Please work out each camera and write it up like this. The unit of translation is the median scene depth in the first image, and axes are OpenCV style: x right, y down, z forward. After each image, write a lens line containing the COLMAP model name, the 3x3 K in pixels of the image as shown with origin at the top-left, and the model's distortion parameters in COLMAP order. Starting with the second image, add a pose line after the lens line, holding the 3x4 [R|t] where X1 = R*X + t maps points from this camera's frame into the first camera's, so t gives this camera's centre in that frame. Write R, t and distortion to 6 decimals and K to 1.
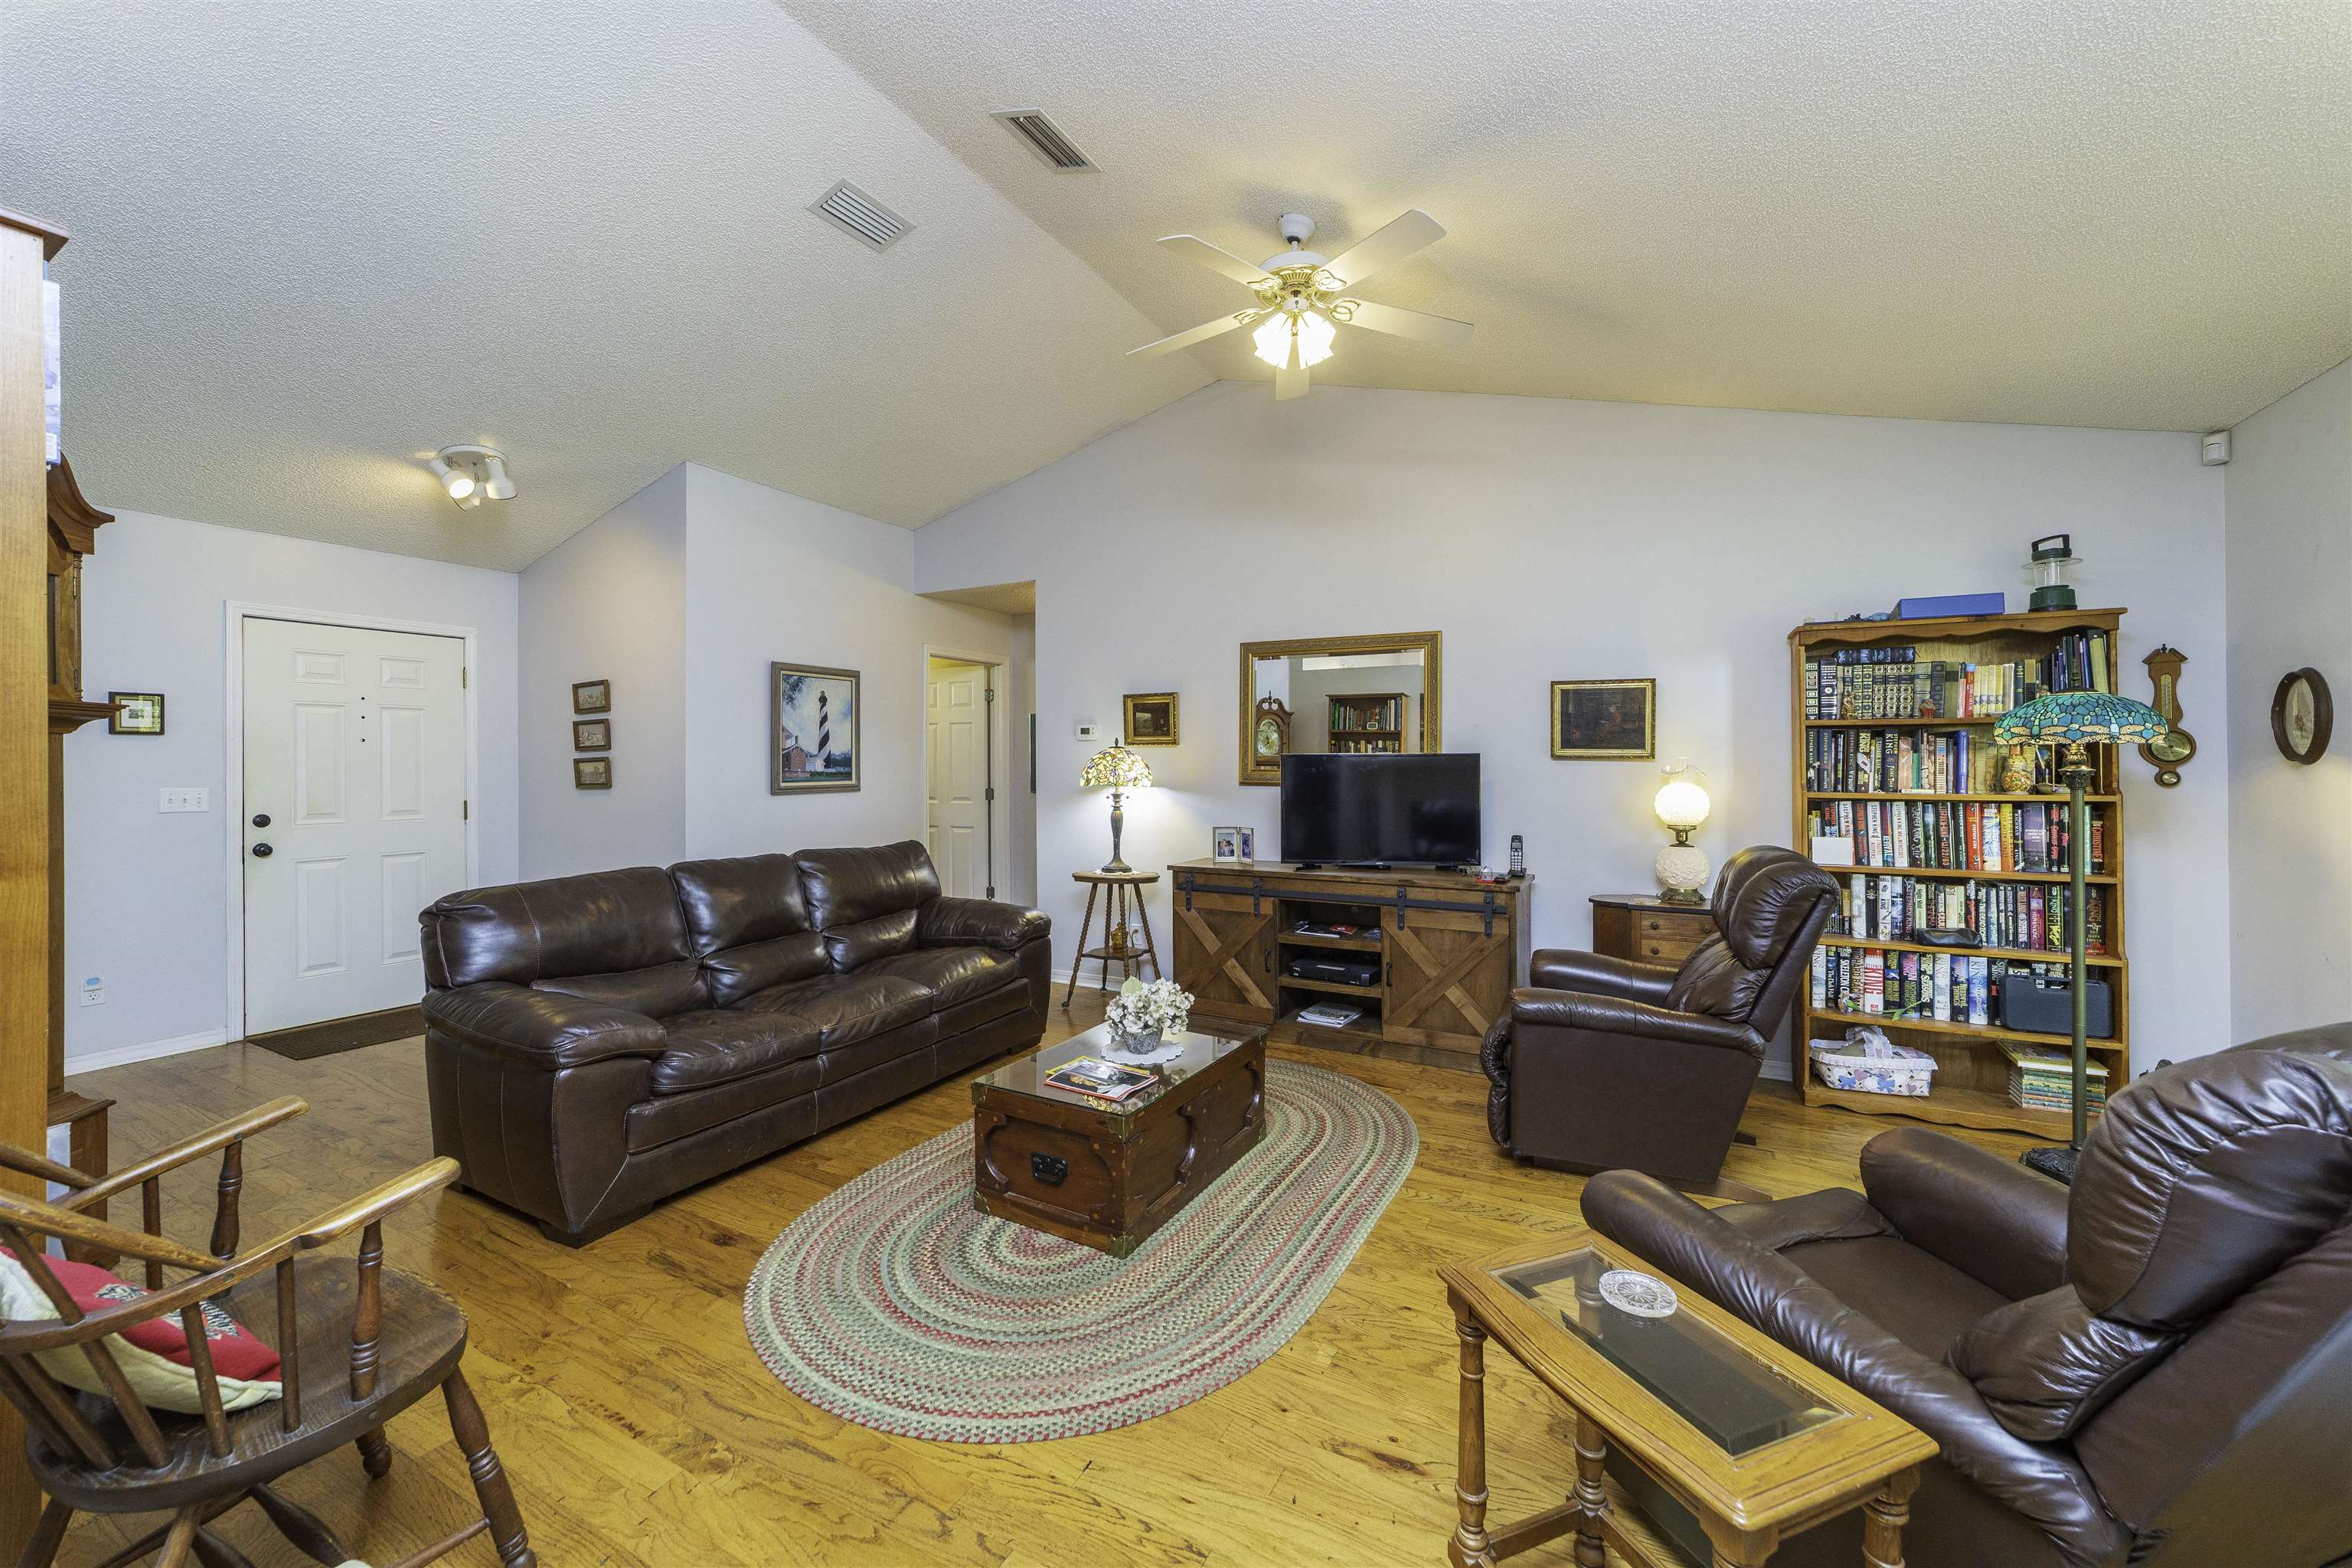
lens RADIAL K [[905.9, 0, 1193.7], [0, 905.9, 764.7], [0, 0, 1]] dist [-0.012677, 0.004860]
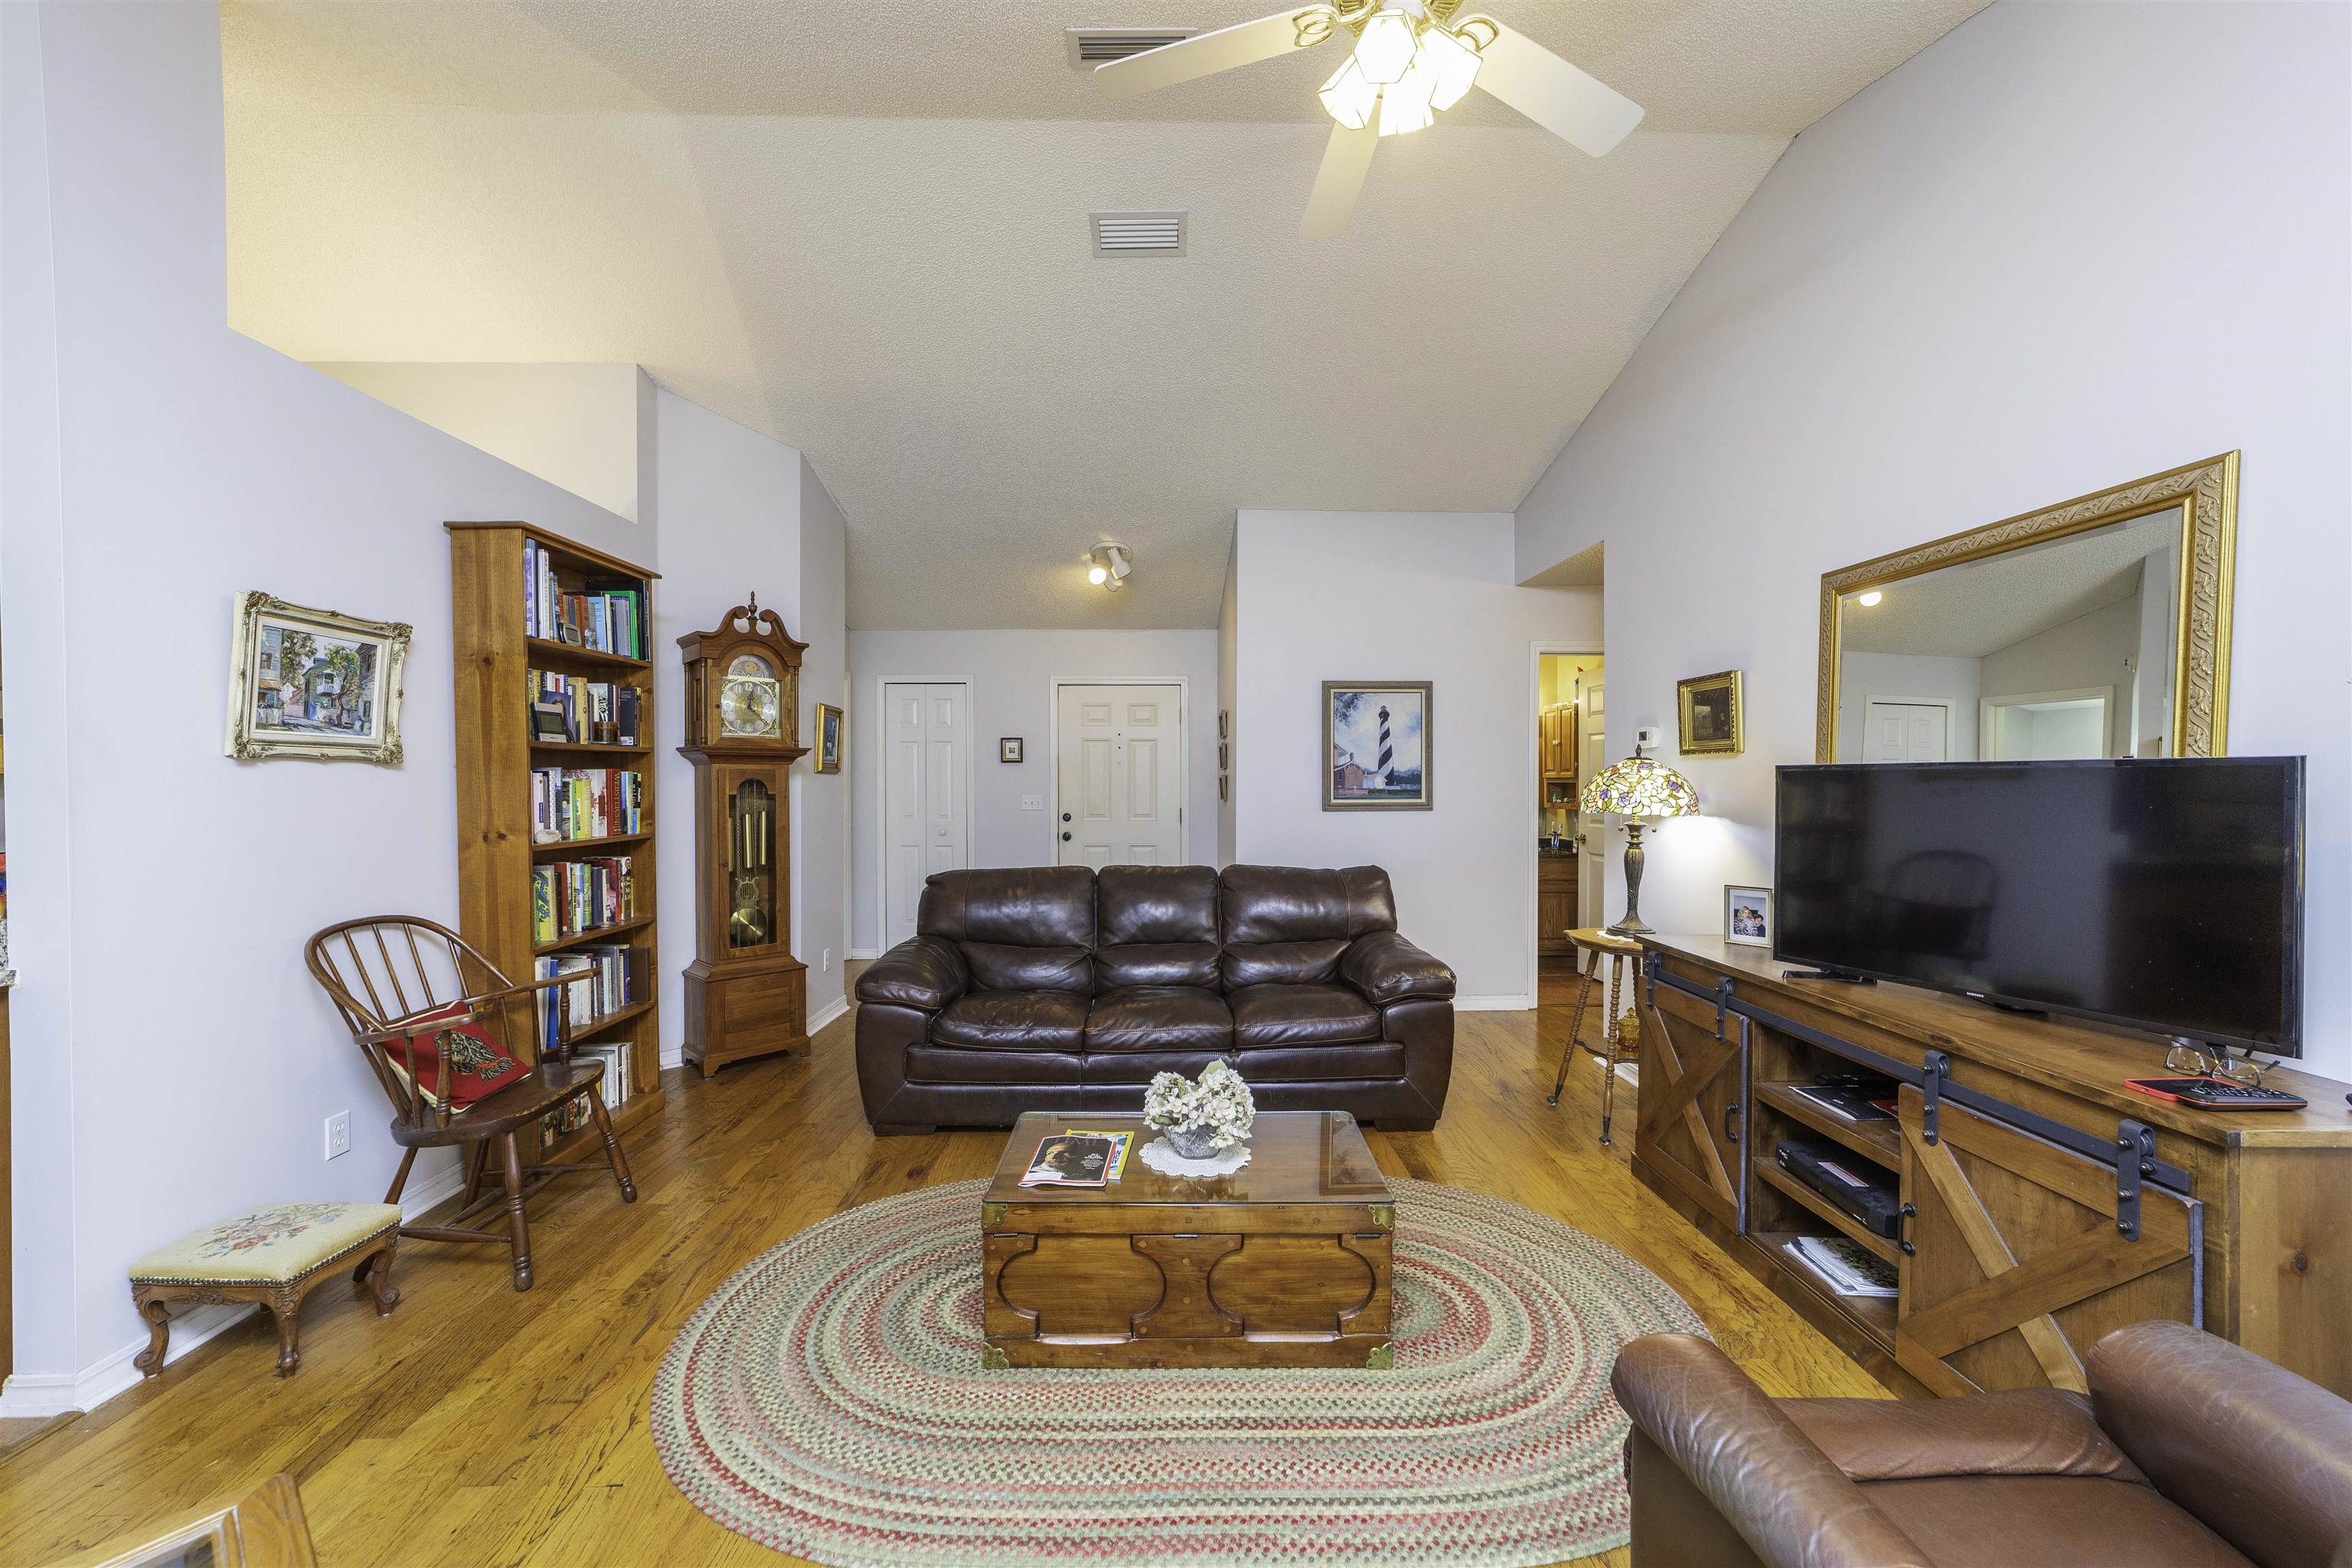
lens RADIAL K [[905.9, 0, 1197.2], [0, 905.9, 795.6], [0, 0, 1]] dist [-0.012677, 0.004860]
pose [[0.493035, 0.016103, -0.869860, 0.359954], [-0.002365, 0.999850, 0.017169, -0.001375], [0.870006, -0.006408, 0.492999, 0.367466]]
